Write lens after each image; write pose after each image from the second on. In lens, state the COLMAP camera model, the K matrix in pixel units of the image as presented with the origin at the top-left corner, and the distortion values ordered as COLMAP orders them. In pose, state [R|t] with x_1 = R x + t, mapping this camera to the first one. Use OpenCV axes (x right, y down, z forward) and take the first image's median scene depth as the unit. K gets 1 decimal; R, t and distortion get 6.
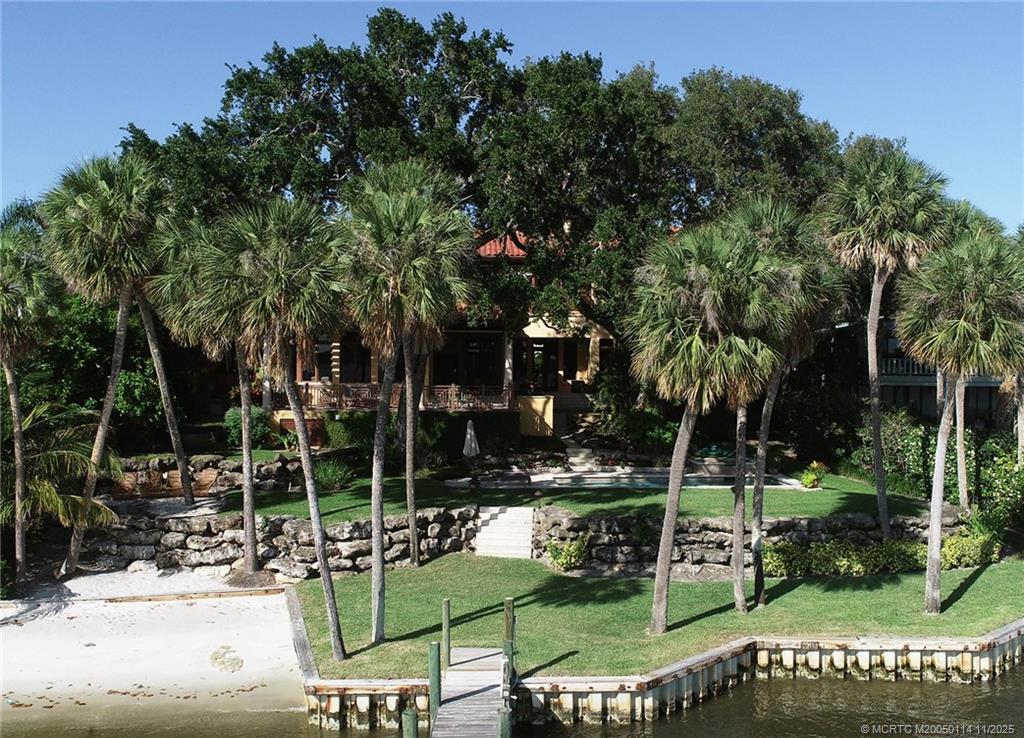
lens RADIAL K [[739.8, 0, 510.5], [0, 739.8, 372.9], [0, 0, 1]] dist [0.002184, -0.000188]
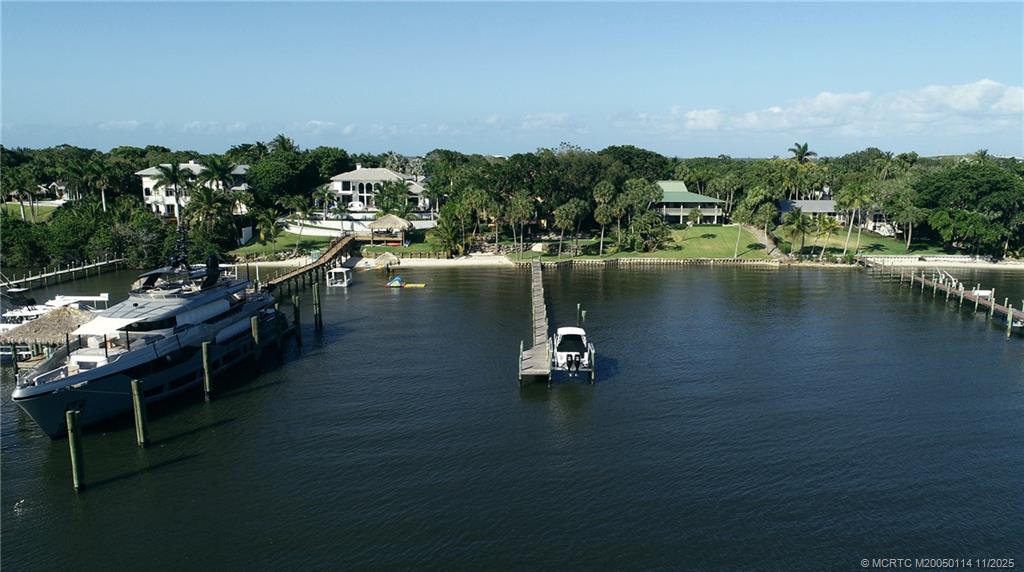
lens RADIAL K [[681.8, 0, 511.8], [0, 681.8, 288.7], [0, 0, 1]] dist [0.008489, 0.001726]
pose [[0.999980, -0.000884, -0.006265, -0.174764], [0.002136, 0.979211, 0.202832, -0.559198], [0.005956, -0.202841, 0.979194, -4.372131]]
